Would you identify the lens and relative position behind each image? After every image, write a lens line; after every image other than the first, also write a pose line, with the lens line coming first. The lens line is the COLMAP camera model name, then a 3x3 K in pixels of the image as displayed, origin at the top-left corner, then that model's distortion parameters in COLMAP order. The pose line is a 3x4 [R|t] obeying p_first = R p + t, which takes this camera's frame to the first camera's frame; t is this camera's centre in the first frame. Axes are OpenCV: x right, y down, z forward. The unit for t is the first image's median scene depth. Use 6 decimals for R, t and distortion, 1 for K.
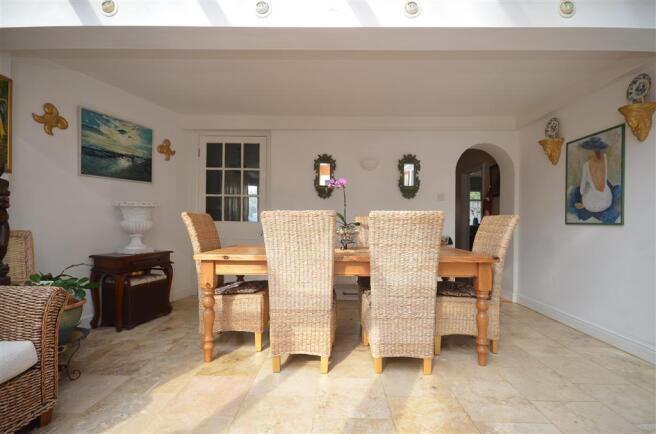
lens RADIAL K [[312.9, 0, 329.1], [0, 312.9, 220.0], [0, 0, 1]] dist [0.005016, 0.000051]
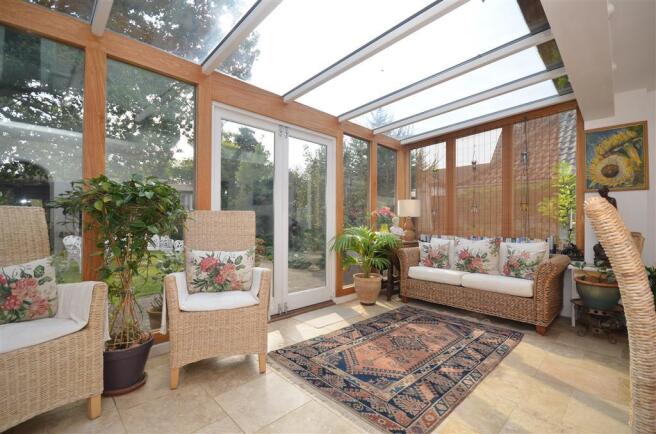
lens RADIAL K [[287.6, 0, 324.8], [0, 287.6, 219.1], [0, 0, 1]] dist [-0.002170, -0.000331]
pose [[-0.712582, -0.022106, -0.701240, 0.533703], [-0.013944, 0.999752, -0.017346, 0.009997], [0.701450, -0.002582, -0.712714, 0.581041]]
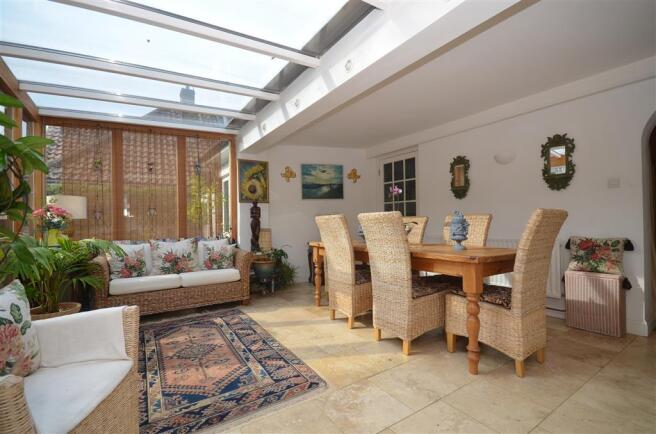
lens RADIAL K [[297.5, 0, 324.4], [0, 297.5, 218.7], [0, 0, 1]] dist [-0.002966, -0.000668]
pose [[0.554016, -0.028005, -0.832035, 0.641797], [0.021790, 0.999579, -0.019135, 0.007685], [0.832220, -0.007528, 0.554394, 0.093786]]
